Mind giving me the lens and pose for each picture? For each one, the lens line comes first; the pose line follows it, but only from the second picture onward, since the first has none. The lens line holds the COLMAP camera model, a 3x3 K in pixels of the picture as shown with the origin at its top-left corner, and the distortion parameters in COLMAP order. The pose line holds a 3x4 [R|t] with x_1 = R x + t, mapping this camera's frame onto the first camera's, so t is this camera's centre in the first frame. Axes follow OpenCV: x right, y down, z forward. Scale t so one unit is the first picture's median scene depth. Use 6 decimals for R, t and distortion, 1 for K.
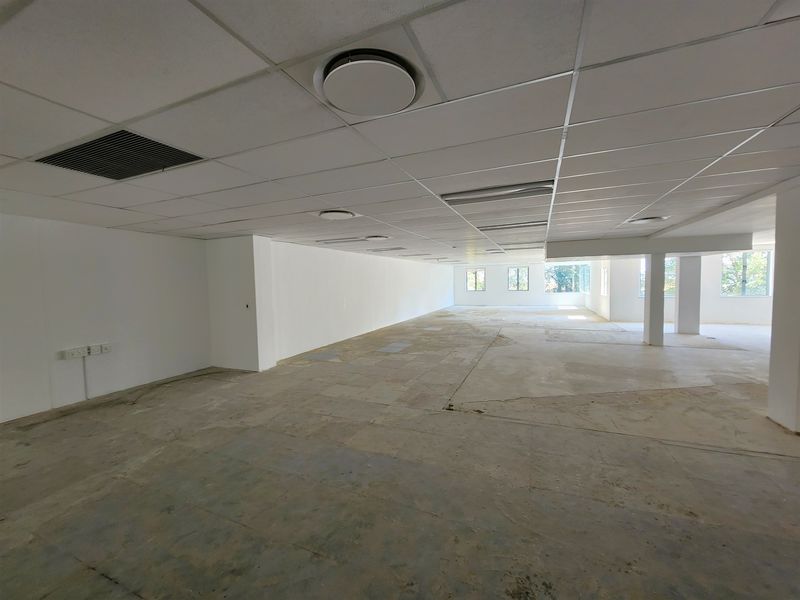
lens RADIAL K [[327.8, 0, 400.0], [0, 327.8, 300.0], [0, 0, 1]] dist [-0.000899, -0.000232]
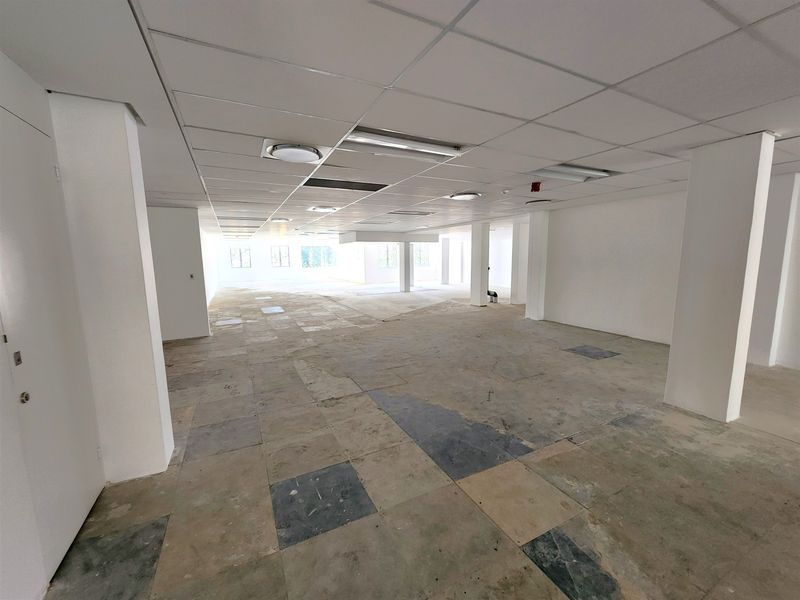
lens RADIAL K [[327.8, 0, 400.0], [0, 327.8, 300.0], [0, 0, 1]] dist [-0.000899, -0.000232]
pose [[0.640010, -0.094319, 0.762556, -0.631934], [0.044433, 0.995320, 0.085817, 0.021459], [-0.767081, -0.021041, 0.641205, -0.154597]]
